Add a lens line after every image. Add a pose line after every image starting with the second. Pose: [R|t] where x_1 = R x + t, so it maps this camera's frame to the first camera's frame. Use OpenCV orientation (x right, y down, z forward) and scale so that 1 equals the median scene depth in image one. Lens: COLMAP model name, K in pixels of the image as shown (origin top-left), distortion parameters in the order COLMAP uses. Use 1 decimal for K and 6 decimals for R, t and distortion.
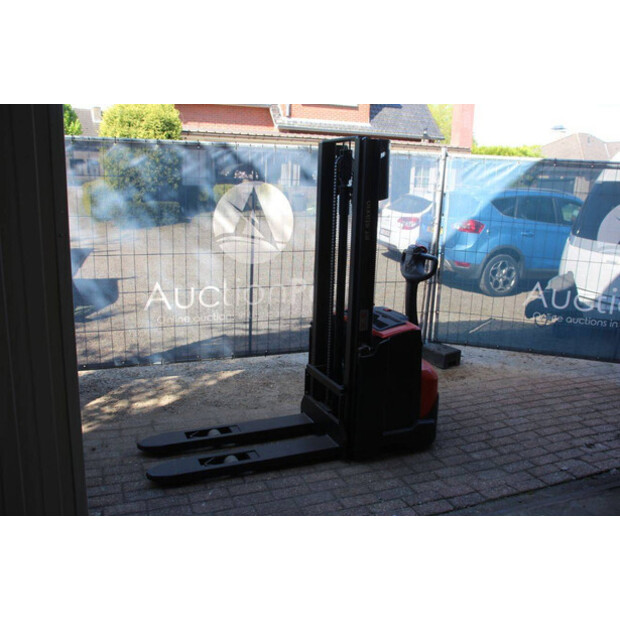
lens RADIAL K [[563.4, 0, 310.0], [0, 563.4, 310.0], [0, 0, 1]] dist [-0.079644, 0.007912]
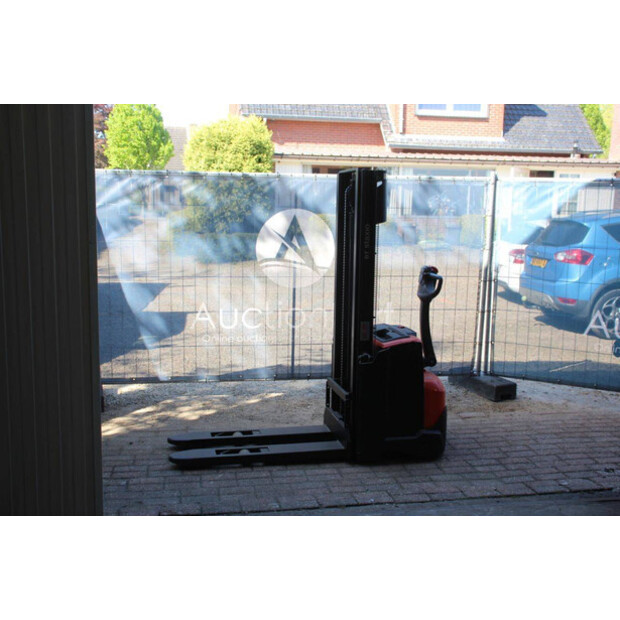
lens RADIAL K [[720.3, 0, 310.0], [0, 720.3, 310.0], [0, 0, 1]] dist [0.003535, 0.017043]
pose [[0.980014, 0.013045, -0.198500, 0.191466], [-0.030458, 0.995922, -0.084925, 0.071231], [0.196583, 0.089274, 0.976415, -0.291065]]
